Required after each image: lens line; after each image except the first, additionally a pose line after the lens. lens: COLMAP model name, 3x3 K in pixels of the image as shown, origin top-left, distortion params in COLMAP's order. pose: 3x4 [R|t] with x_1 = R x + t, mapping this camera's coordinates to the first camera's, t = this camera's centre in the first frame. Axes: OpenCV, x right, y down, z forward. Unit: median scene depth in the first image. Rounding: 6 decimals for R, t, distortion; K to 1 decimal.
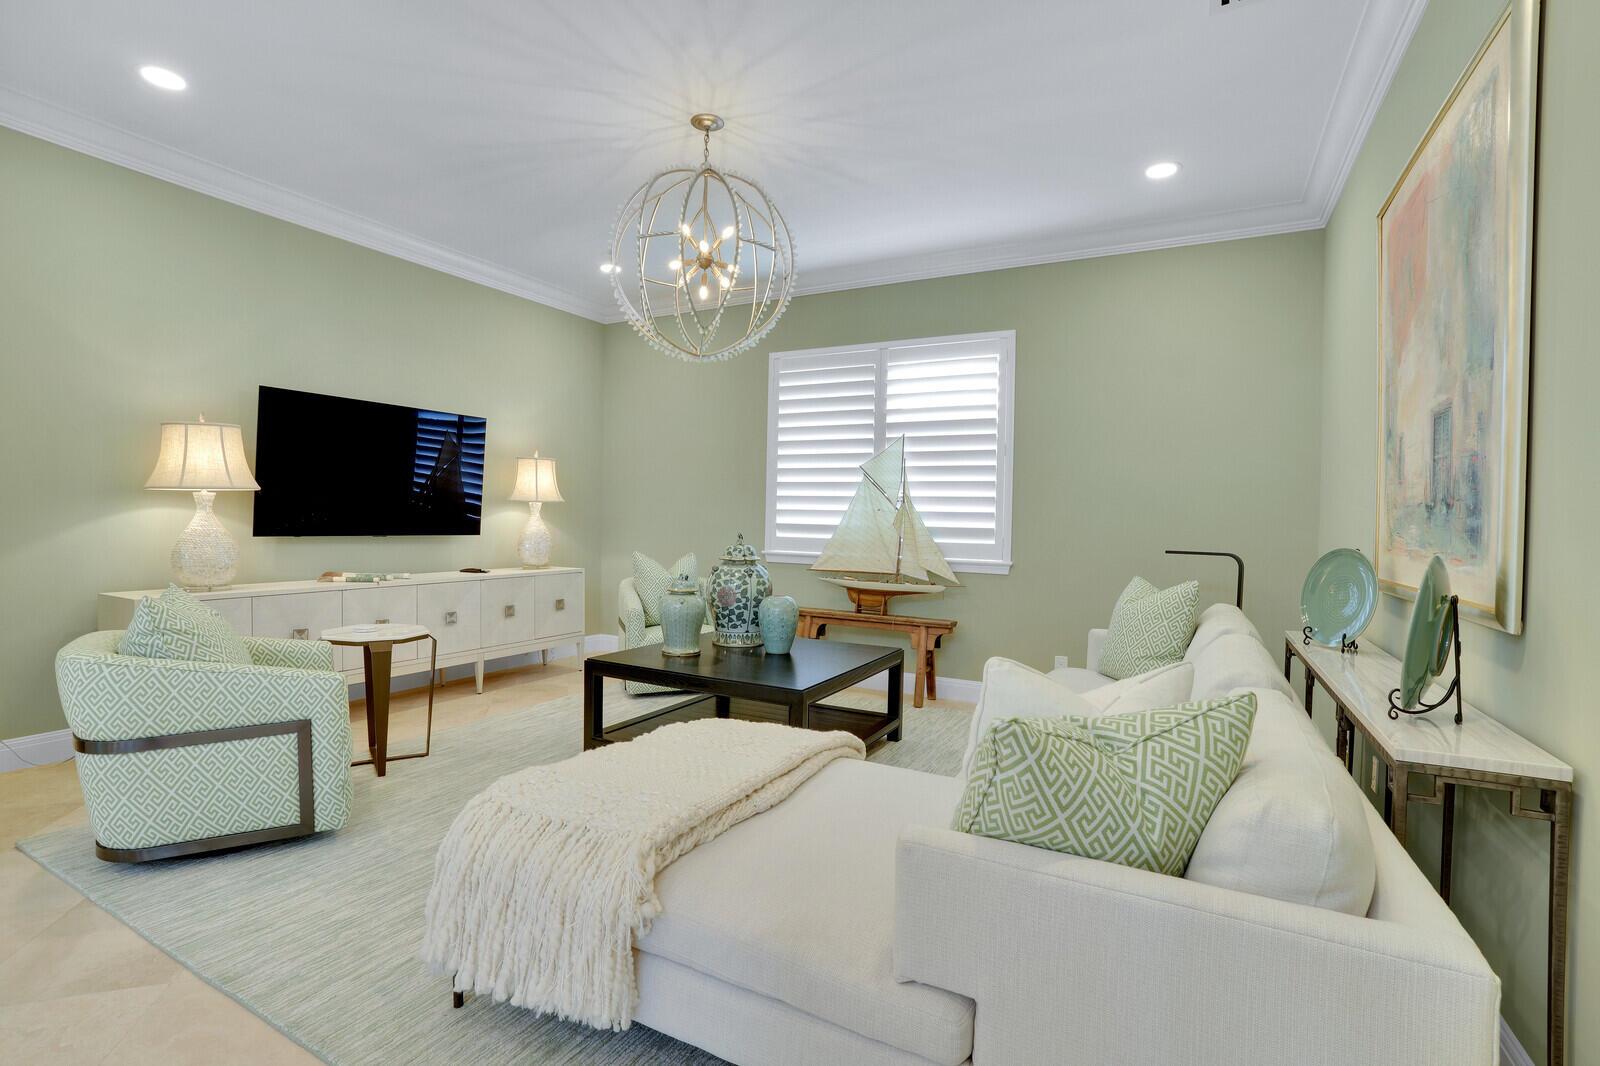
lens RADIAL K [[744.2, 0, 798.7], [0, 744.2, 533.5], [0, 0, 1]] dist [-0.073552, 0.029219]
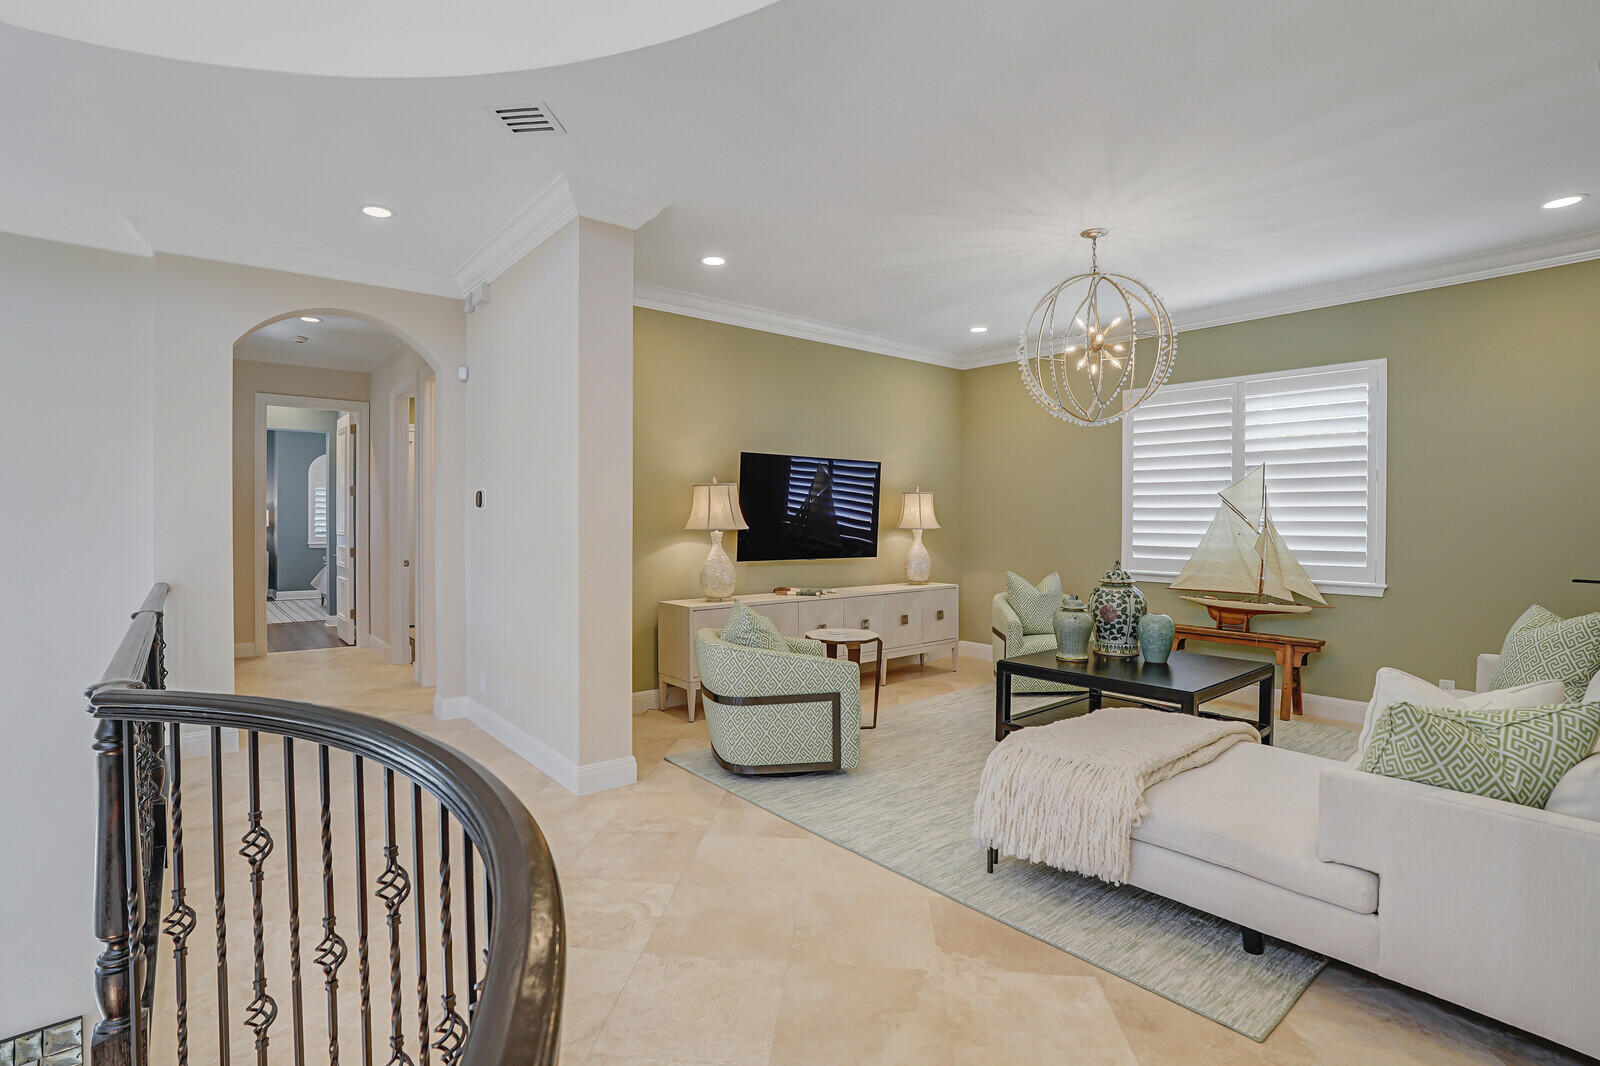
lens RADIAL K [[752.6, 0, 803.9], [0, 752.6, 531.7], [0, 0, 1]] dist [-0.067442, 0.025175]
pose [[0.926523, -0.011687, -0.376056, -0.107470], [0.007736, 0.999898, -0.012014, -0.039437], [0.376158, 0.008222, 0.926519, -0.322683]]
